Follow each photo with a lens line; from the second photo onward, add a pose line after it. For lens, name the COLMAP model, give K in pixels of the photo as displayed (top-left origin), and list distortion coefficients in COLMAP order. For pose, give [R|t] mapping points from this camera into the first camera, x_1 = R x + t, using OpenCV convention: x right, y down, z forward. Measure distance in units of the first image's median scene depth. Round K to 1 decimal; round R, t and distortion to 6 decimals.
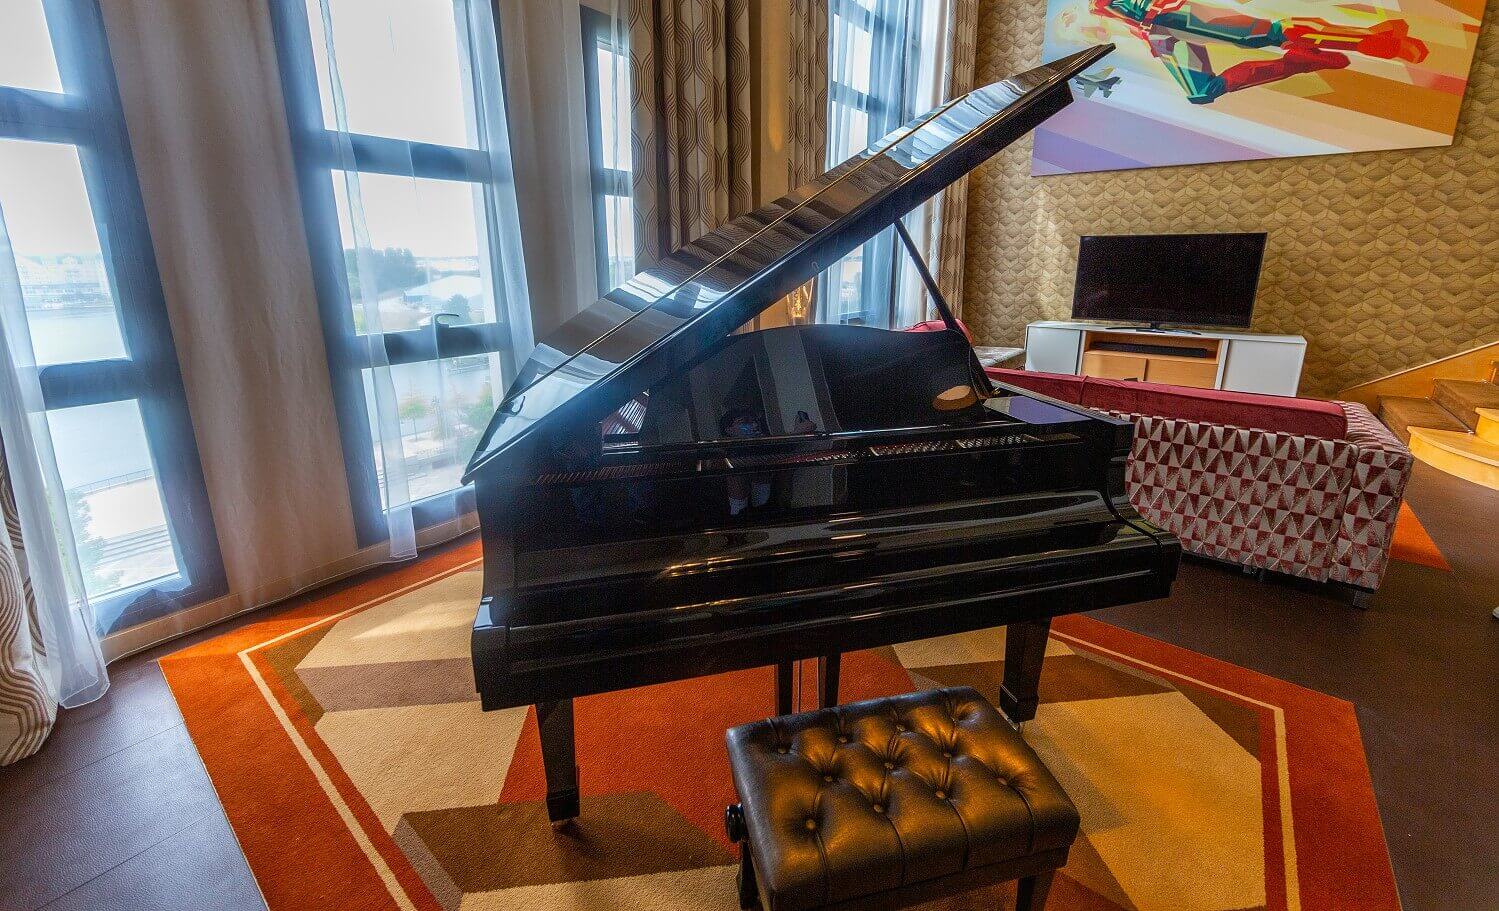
lens RADIAL K [[645.0, 0, 747.8], [0, 645.0, 454.8], [0, 0, 1]] dist [-0.010595, 0.001112]
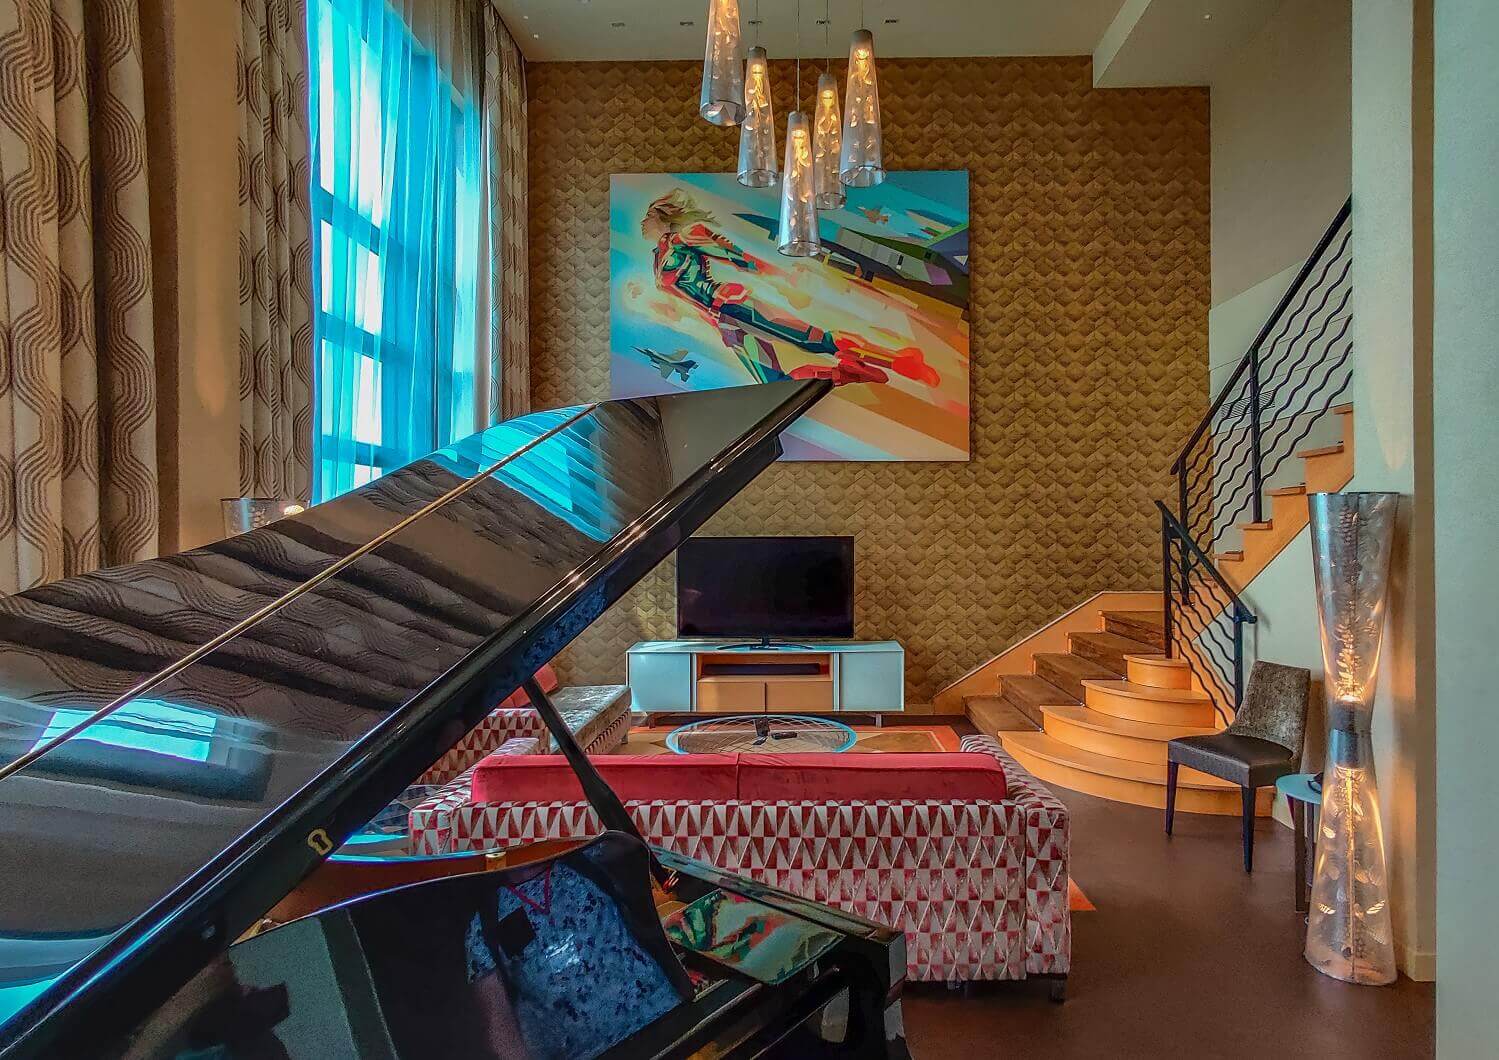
lens RADIAL K [[771.5, 0, 749.1], [0, 771.5, 531.9], [0, 0, 1]] dist [0.000217, 0.002233]
pose [[0.805965, 0.003528, 0.591952, 0.021183], [0.144083, 0.968740, -0.201948, -0.155032], [-0.574160, 0.248054, 0.780262, 0.214711]]
